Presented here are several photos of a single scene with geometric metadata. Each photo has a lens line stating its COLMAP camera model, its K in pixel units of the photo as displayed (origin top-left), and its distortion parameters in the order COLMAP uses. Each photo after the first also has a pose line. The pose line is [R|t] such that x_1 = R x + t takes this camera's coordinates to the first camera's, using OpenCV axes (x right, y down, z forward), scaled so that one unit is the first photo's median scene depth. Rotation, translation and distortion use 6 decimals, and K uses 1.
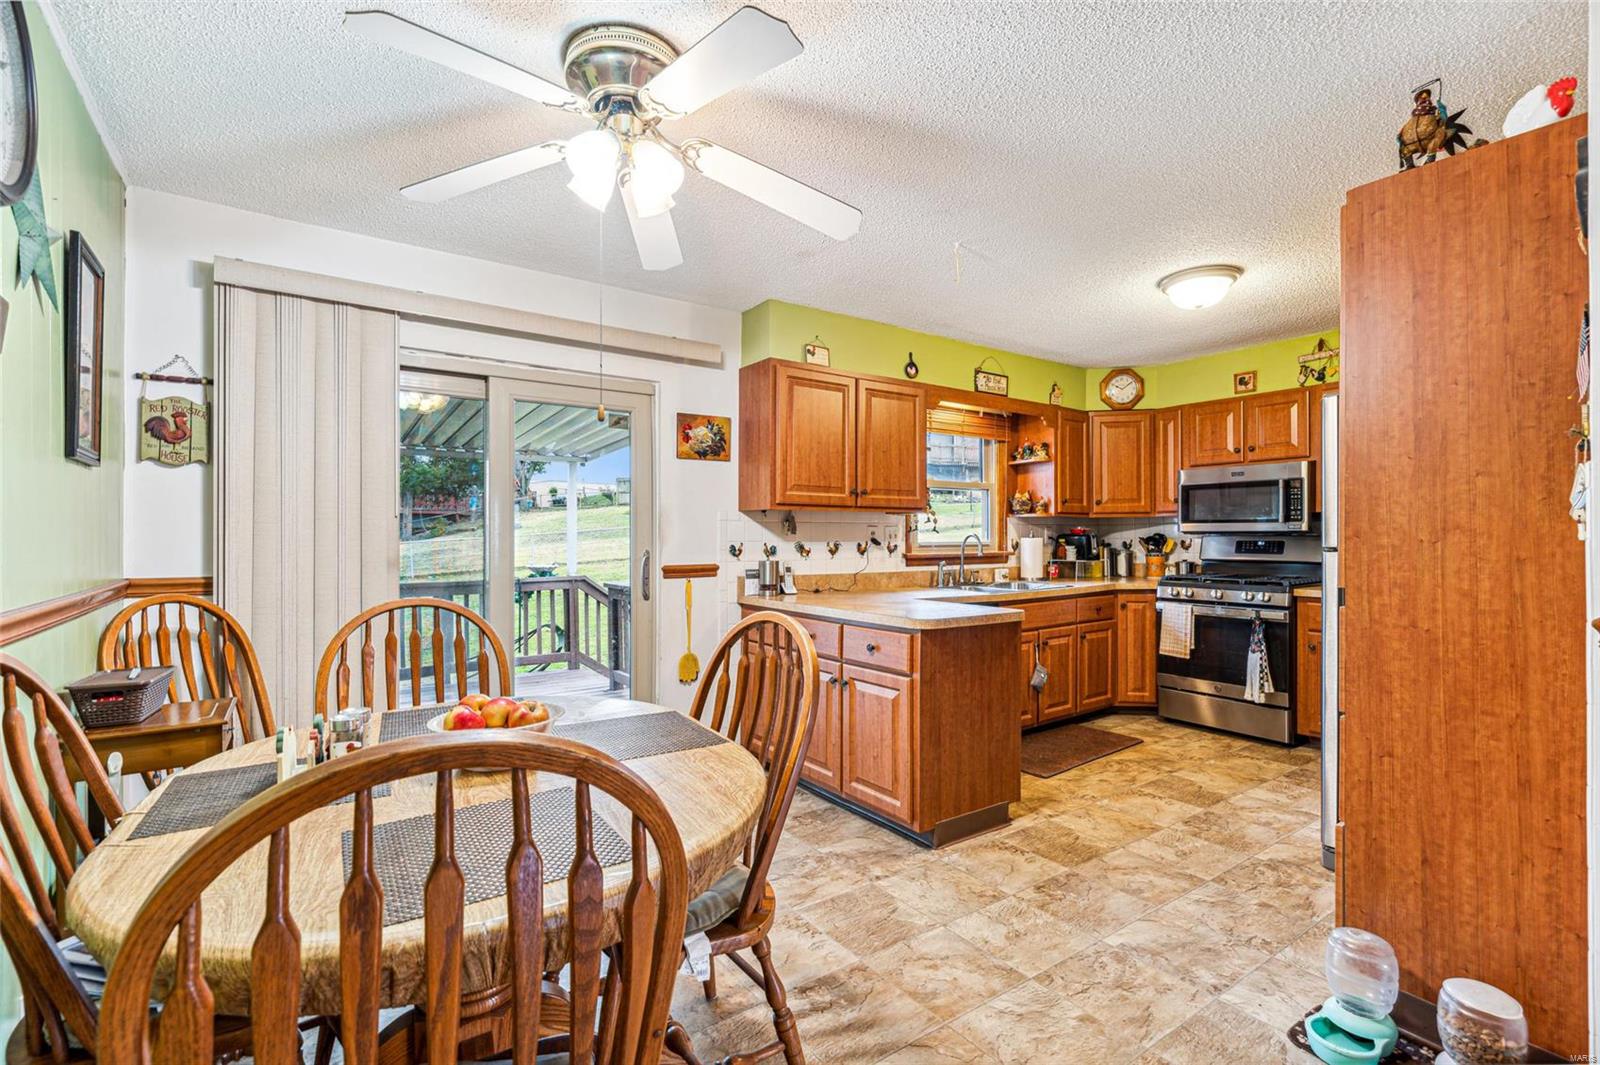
lens RADIAL K [[717.4, 0, 831.2], [0, 717.4, 539.7], [0, 0, 1]] dist [-0.018951, 0.000488]
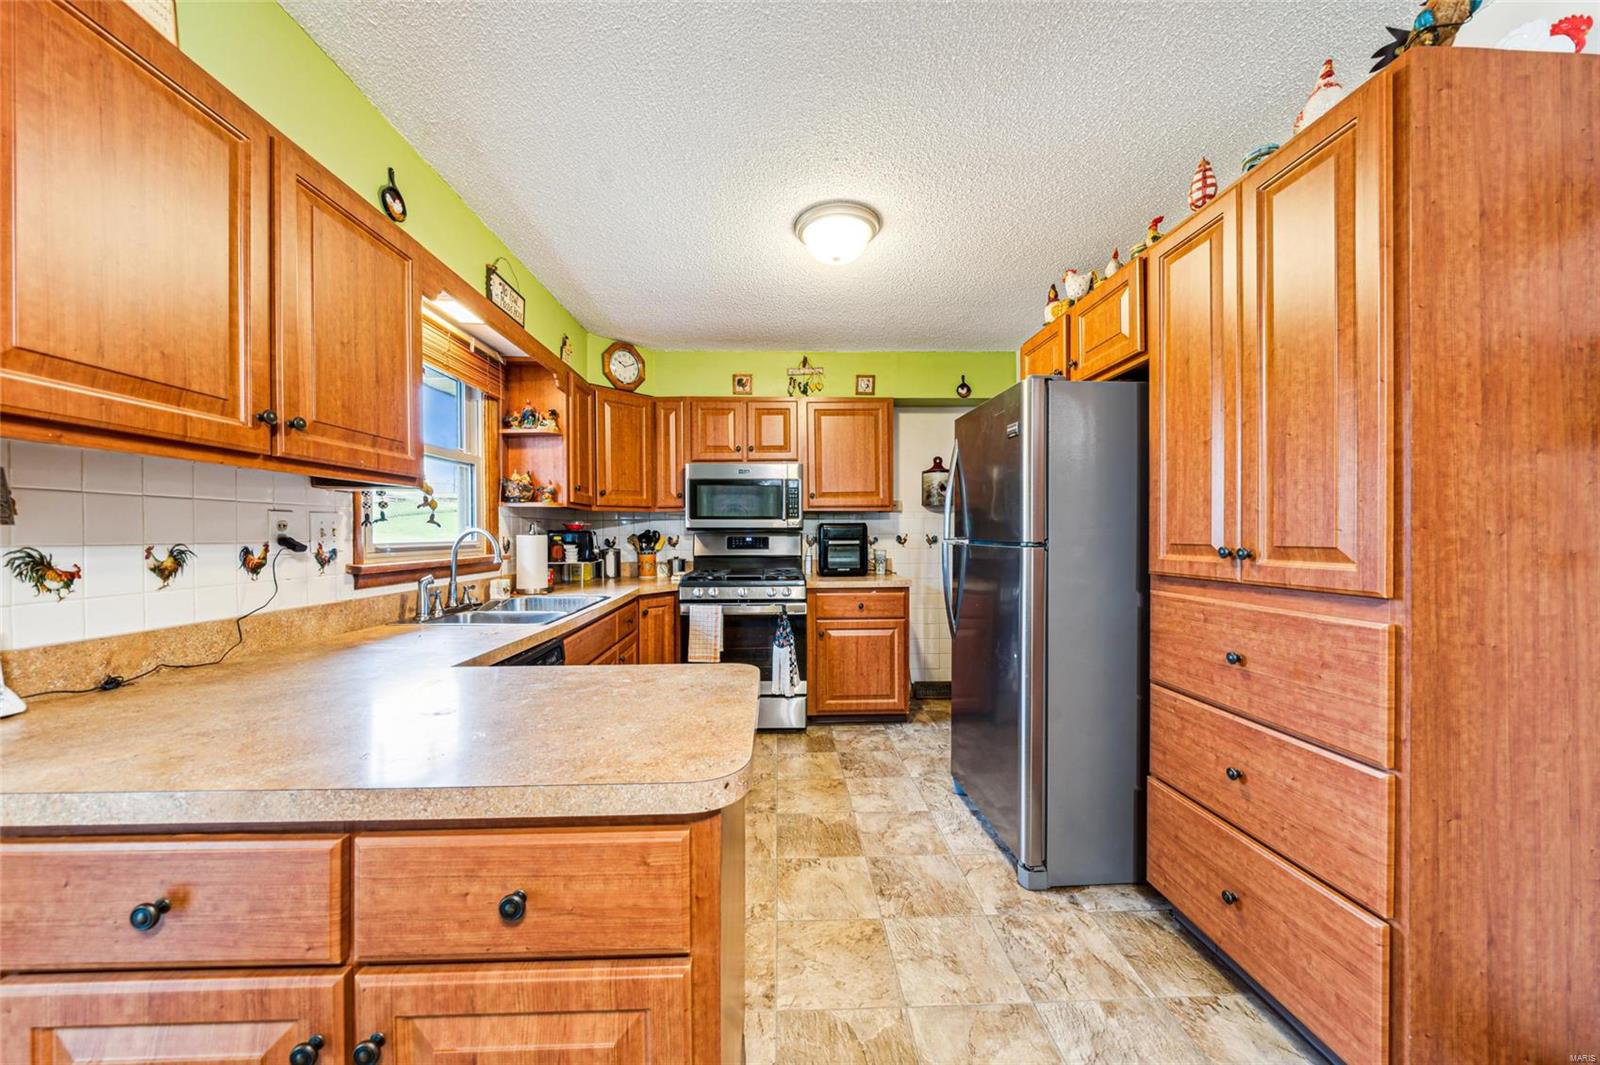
lens RADIAL K [[562.9, 0, 797.9], [0, 562.9, 537.5], [0, 0, 1]] dist [-0.005946, 0.000035]
pose [[0.582881, -0.007040, 0.812527, -0.051682], [0.007225, 0.999968, 0.003481, -0.000231], [-0.812526, 0.003842, 0.582913, 0.625510]]
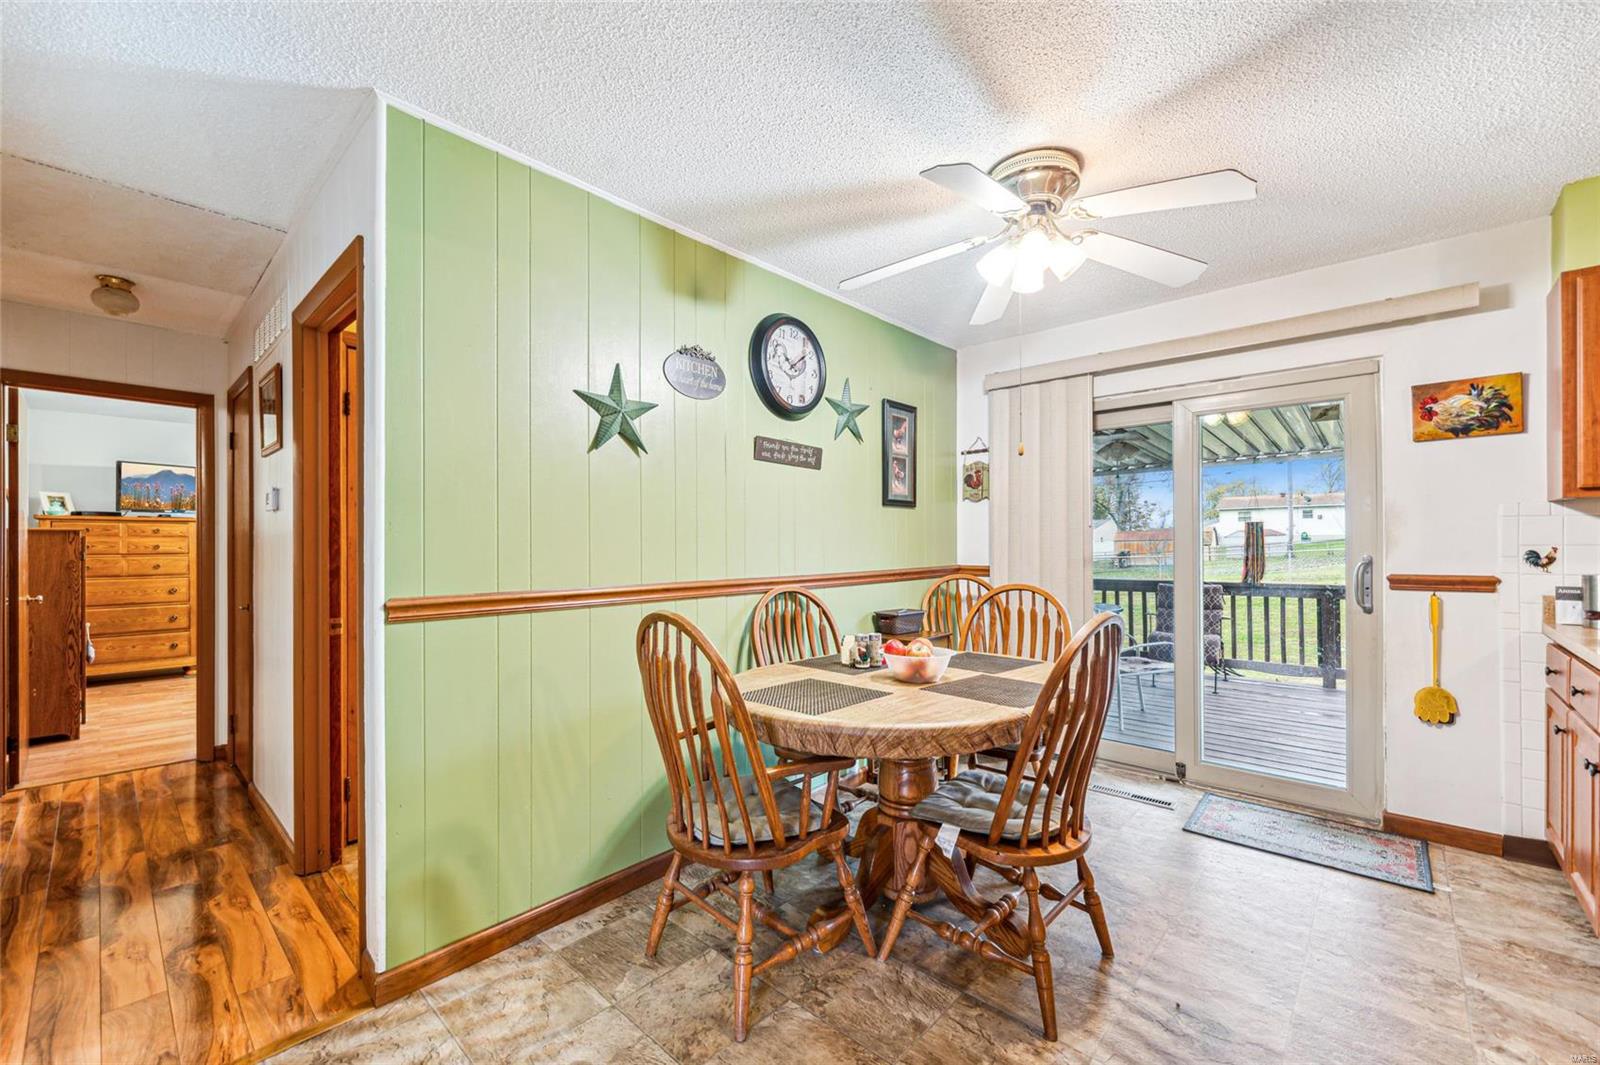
lens RADIAL K [[643.3, 0, 800.0], [0, 643.3, 542.4], [0, 0, 1]] dist [-0.000433, 0.000150]
pose [[0.182792, -0.001898, -0.983150, 0.367972], [0.001130, 0.999998, -0.001721, -0.000350], [0.983151, -0.000797, 0.182793, 0.185455]]
